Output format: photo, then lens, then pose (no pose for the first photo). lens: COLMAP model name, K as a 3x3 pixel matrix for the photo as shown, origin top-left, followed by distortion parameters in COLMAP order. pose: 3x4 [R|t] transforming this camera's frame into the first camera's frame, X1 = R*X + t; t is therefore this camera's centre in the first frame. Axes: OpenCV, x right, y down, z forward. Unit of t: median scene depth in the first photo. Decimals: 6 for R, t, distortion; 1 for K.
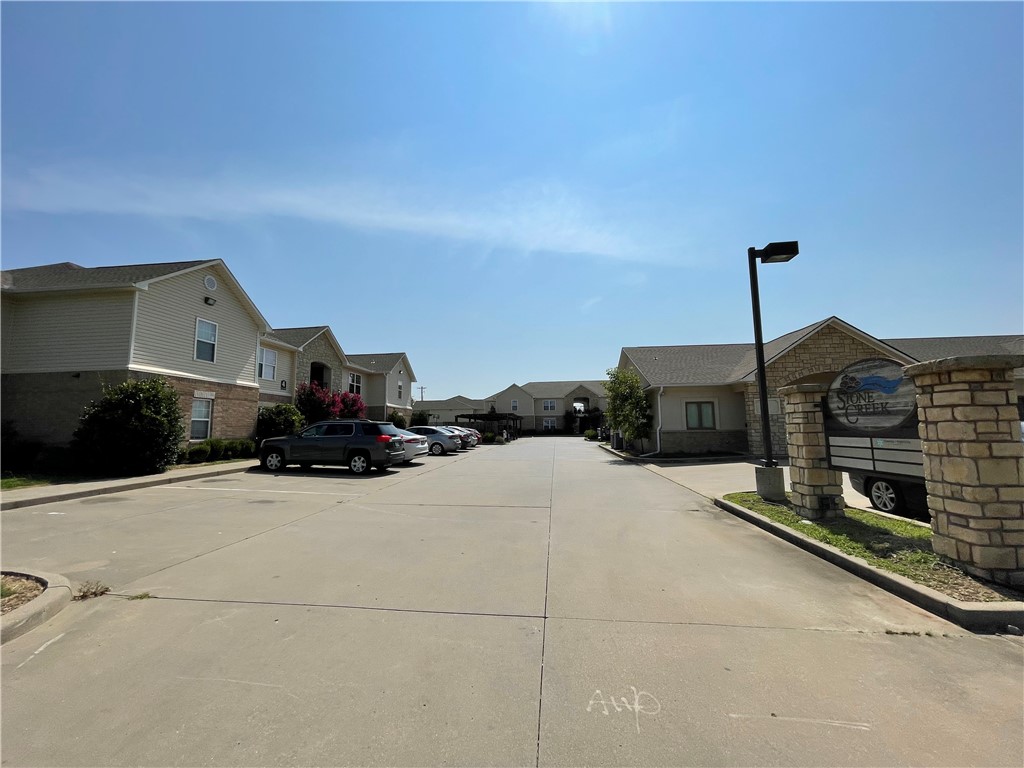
lens RADIAL K [[415.6, 0, 511.5], [0, 415.6, 380.4], [0, 0, 1]] dist [-0.003470, -0.000366]
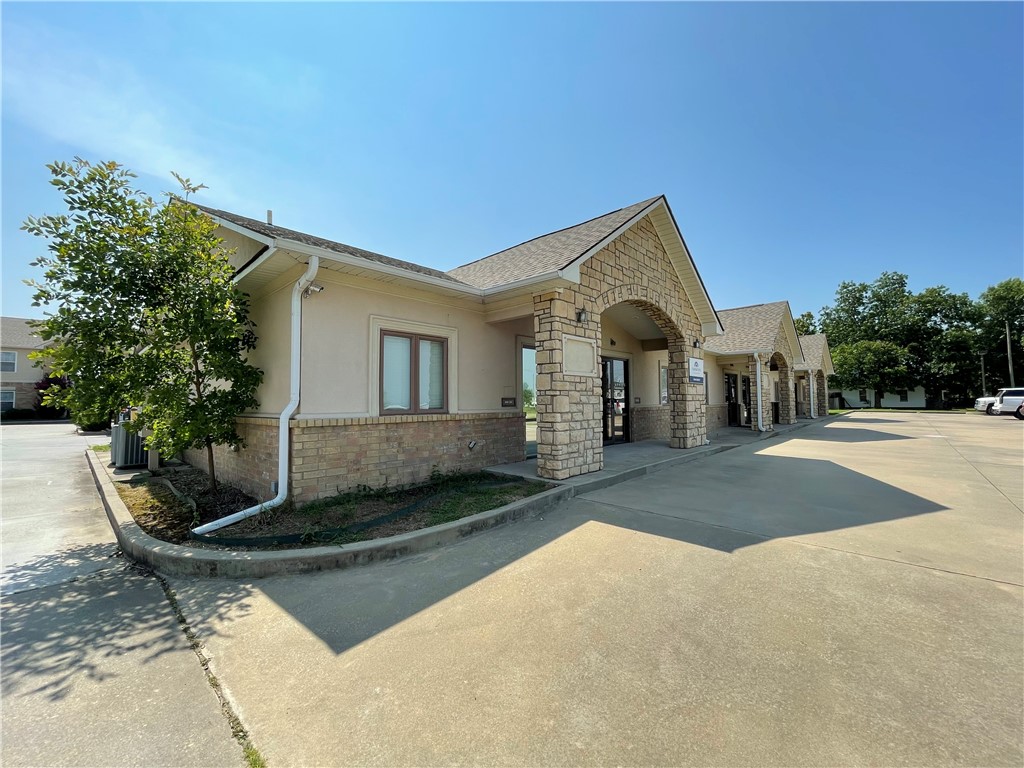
lens RADIAL K [[415.6, 0, 512.6], [0, 415.6, 388.1], [0, 0, 1]] dist [-0.003470, -0.000366]
pose [[0.602931, 0.034025, 0.797067, 0.648003], [-0.090179, 0.995594, 0.025715, 0.227013], [-0.792680, -0.087383, 0.603343, 2.058004]]
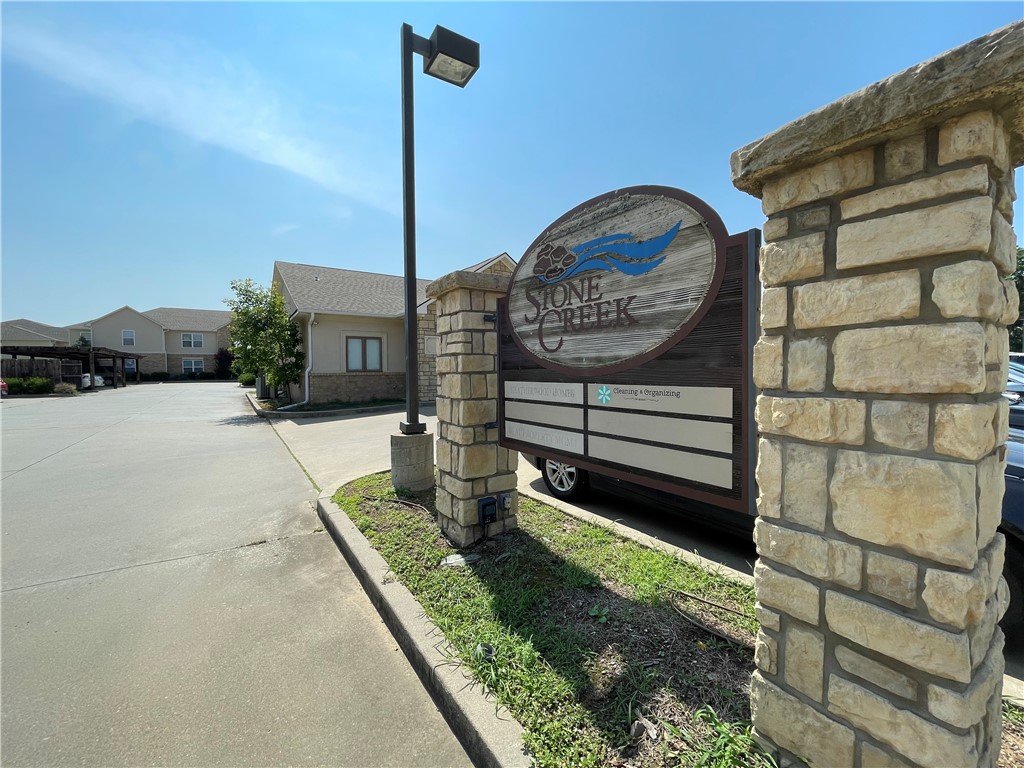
lens RADIAL K [[415.6, 0, 507.9], [0, 415.6, 383.4], [0, 0, 1]] dist [-0.003470, -0.000366]
pose [[0.769186, -0.015682, 0.638832, 0.451793], [-0.074608, 0.990658, 0.114151, 0.081709], [-0.634654, -0.135465, 0.760831, 0.619347]]
